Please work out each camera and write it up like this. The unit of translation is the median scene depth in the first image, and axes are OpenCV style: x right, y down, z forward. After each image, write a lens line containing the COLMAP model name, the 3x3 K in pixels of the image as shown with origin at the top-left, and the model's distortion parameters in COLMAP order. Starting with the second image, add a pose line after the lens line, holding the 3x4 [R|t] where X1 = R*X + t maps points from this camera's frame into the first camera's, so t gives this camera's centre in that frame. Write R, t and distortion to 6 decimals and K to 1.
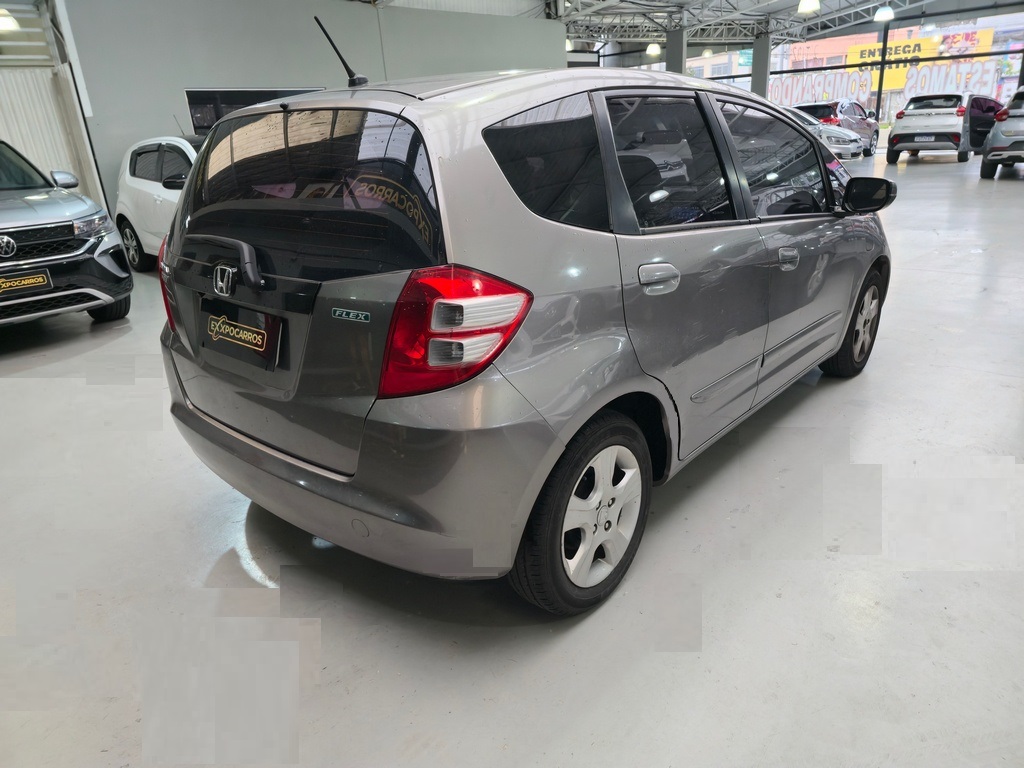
lens RADIAL K [[670.1, 0, 516.4], [0, 670.1, 384.1], [0, 0, 1]] dist [0.019540, -0.020732]
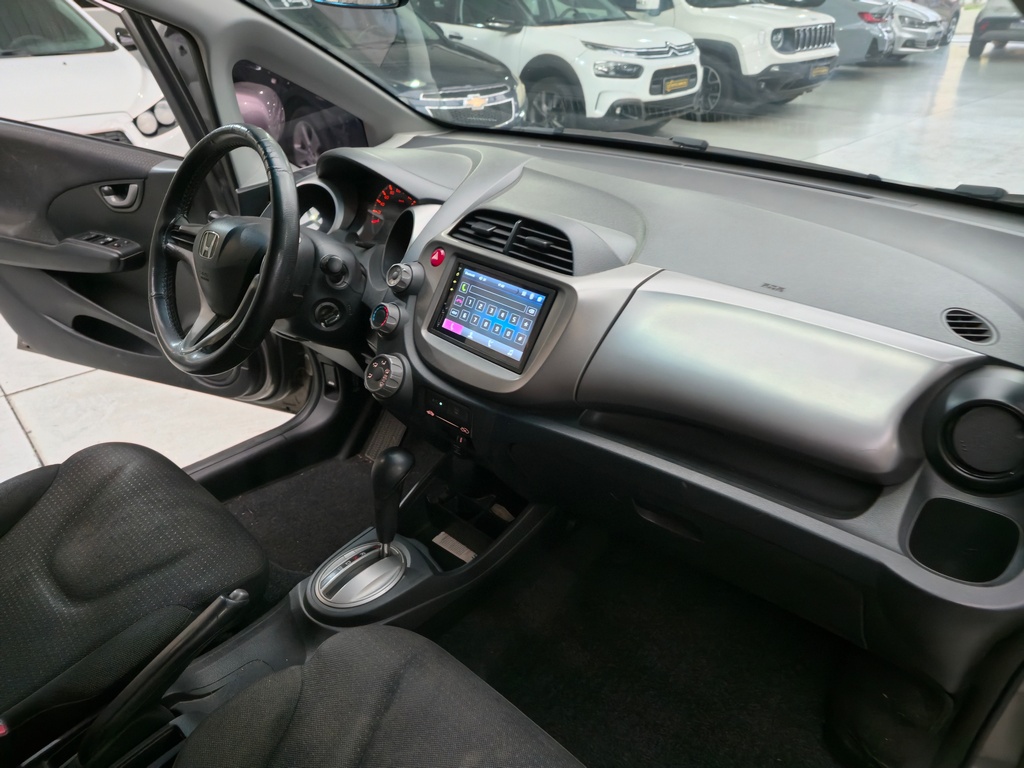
lens RADIAL K [[670.1, 0, 490.6], [0, 670.1, 387.2], [0, 0, 1]] dist [0.019540, -0.020732]
pose [[0.997291, 0.066125, -0.032206, 0.044405], [-0.059692, 0.983486, 0.170858, -0.047947], [0.042972, -0.168473, 0.984769, 0.135178]]
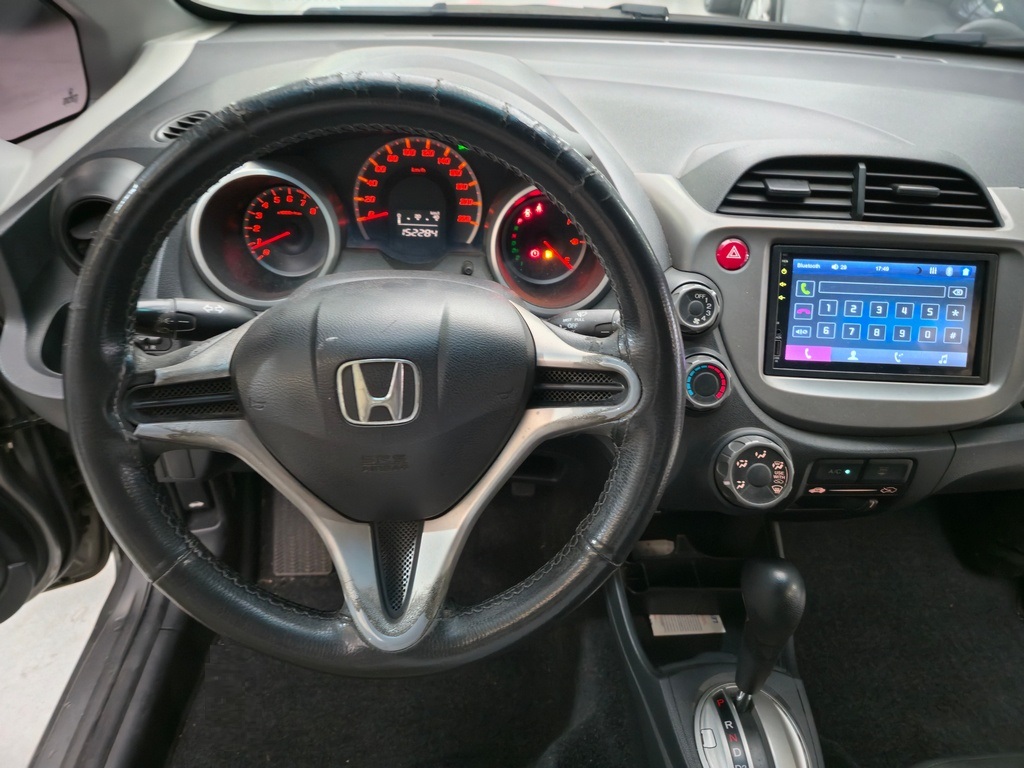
lens RADIAL K [[670.1, 0, 500.3], [0, 670.1, 382.3], [0, 0, 1]] dist [0.019540, -0.020732]
pose [[0.735009, -0.352250, 0.579381, 0.010754], [0.151646, 0.918224, 0.365880, -0.056112], [-0.660883, -0.181064, 0.728320, 0.170399]]
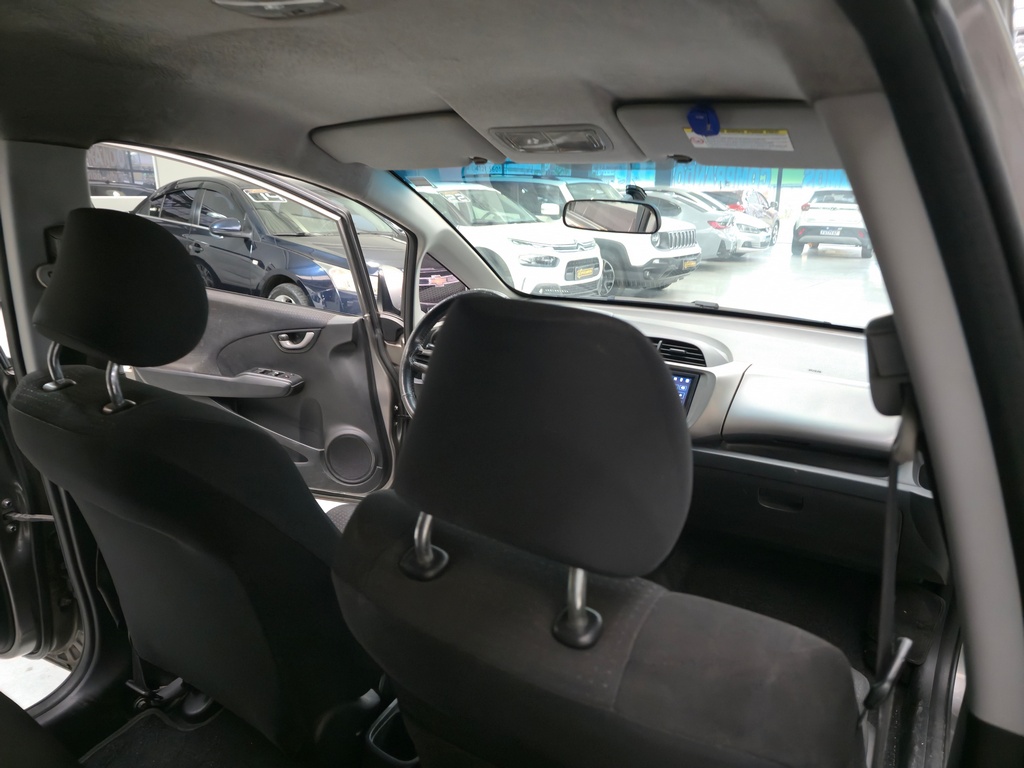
lens RADIAL K [[670.1, 0, 479.9], [0, 670.1, 388.6], [0, 0, 1]] dist [0.019540, -0.020732]
pose [[0.993524, 0.046236, 0.103788, 0.013902], [-0.037537, 0.995737, -0.084253, -0.037962], [-0.107241, 0.079812, 0.991024, 0.105177]]
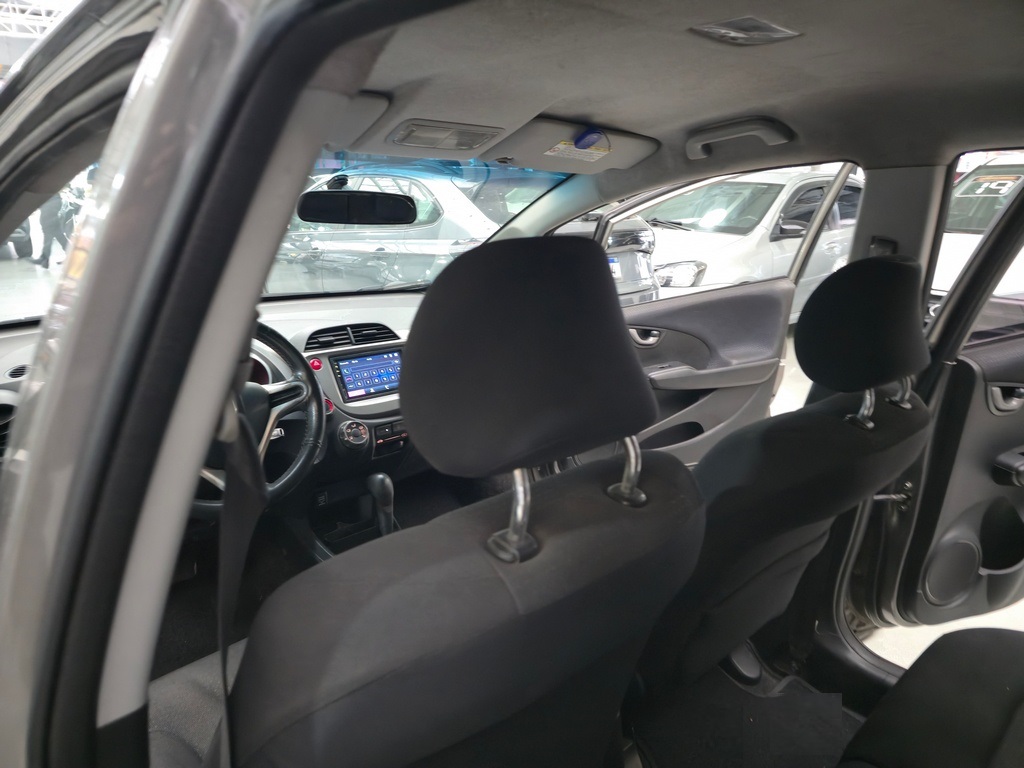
lens RADIAL K [[670.1, 0, 520.3], [0, 670.1, 387.8], [0, 0, 1]] dist [0.019540, -0.020732]
pose [[0.098787, -0.215220, 0.971556, -0.036994], [0.312276, 0.933718, 0.175086, -0.052432], [-0.944841, 0.286097, 0.159447, 0.152053]]
